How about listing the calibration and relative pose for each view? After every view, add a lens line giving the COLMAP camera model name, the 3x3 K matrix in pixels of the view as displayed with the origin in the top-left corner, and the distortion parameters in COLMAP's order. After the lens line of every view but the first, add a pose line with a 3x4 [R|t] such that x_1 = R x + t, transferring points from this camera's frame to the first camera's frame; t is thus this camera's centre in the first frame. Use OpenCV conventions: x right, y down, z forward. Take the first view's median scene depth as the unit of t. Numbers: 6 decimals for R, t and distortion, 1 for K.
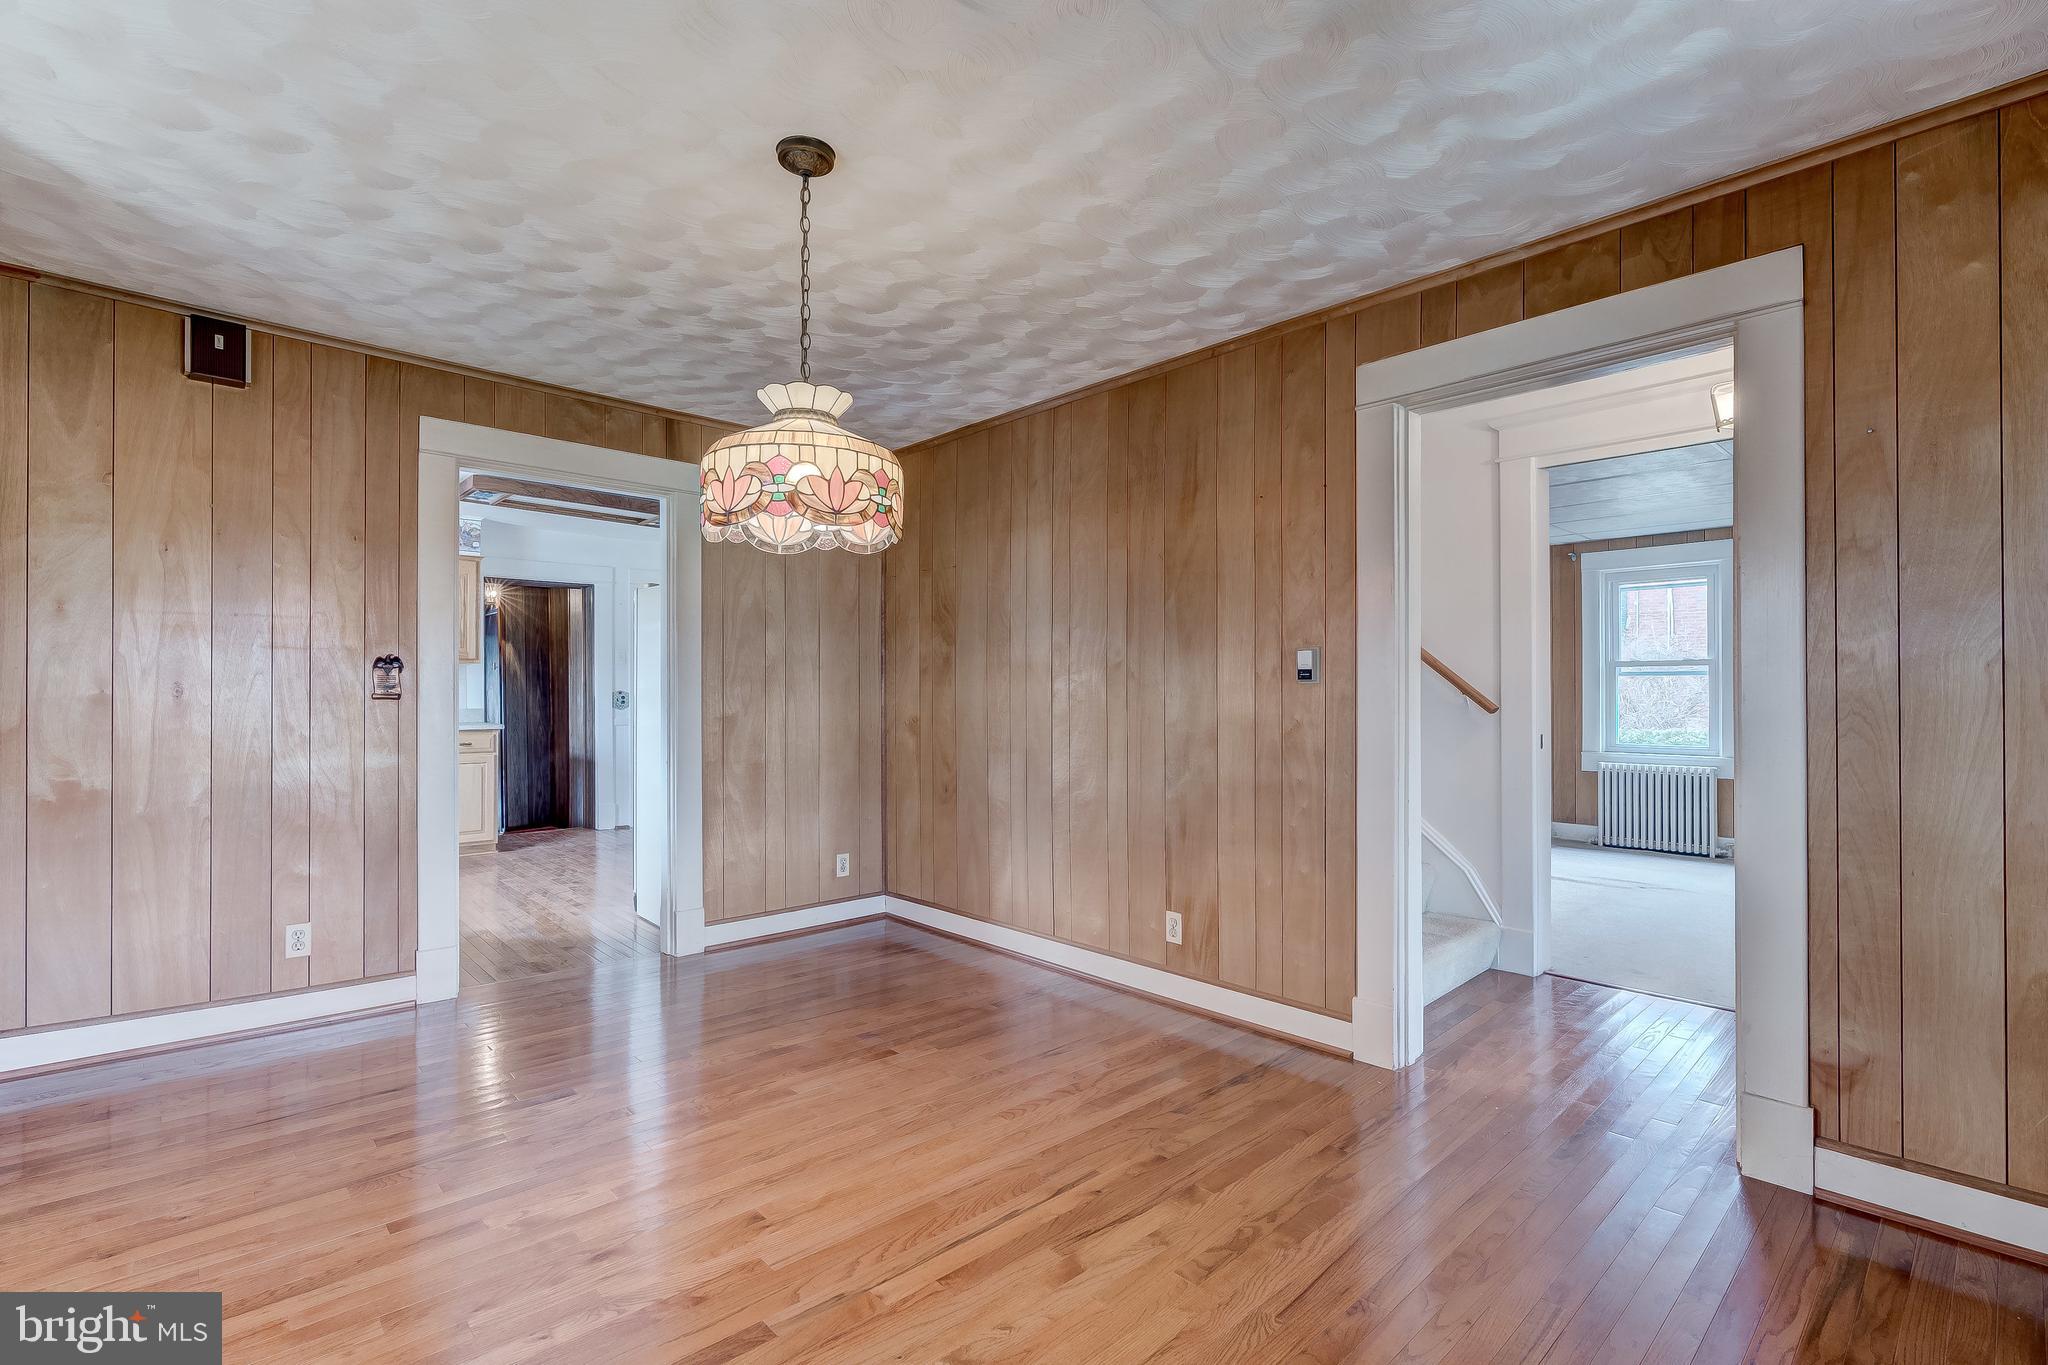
lens RADIAL K [[934.4, 0, 1020.7], [0, 934.4, 692.5], [0, 0, 1]] dist [-0.008852, -0.000080]
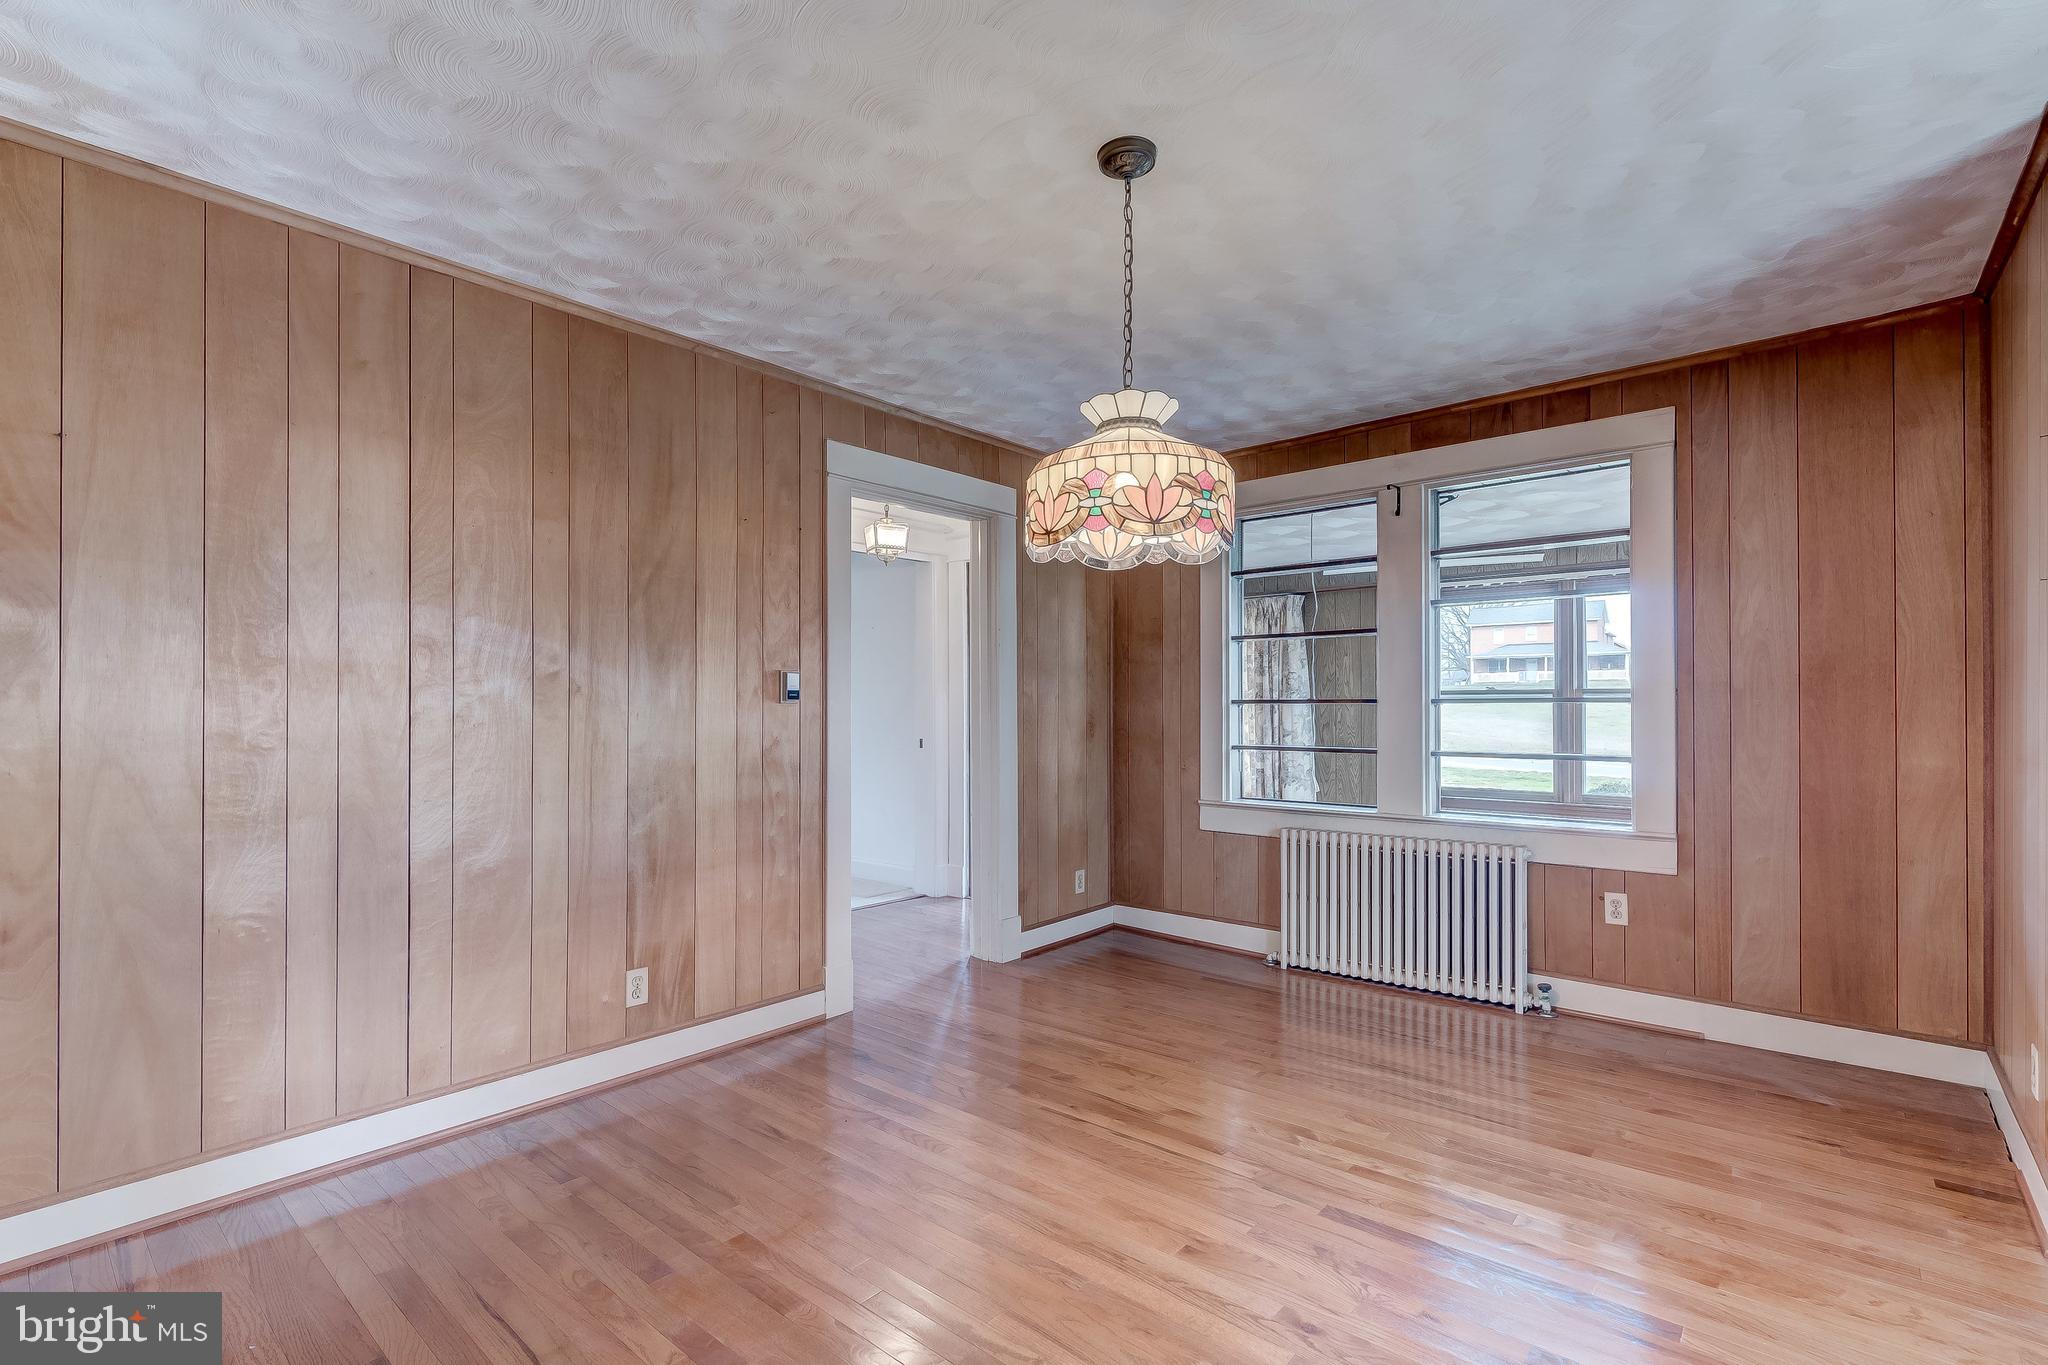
lens RADIAL K [[934.4, 0, 1020.6], [0, 934.4, 693.8], [0, 0, 1]] dist [-0.008852, -0.000080]
pose [[-0.111653, 0.014112, 0.993647, -0.766010], [-0.002171, 0.999893, -0.014445, -0.004811], [-0.993745, -0.003770, -0.111611, 0.790664]]
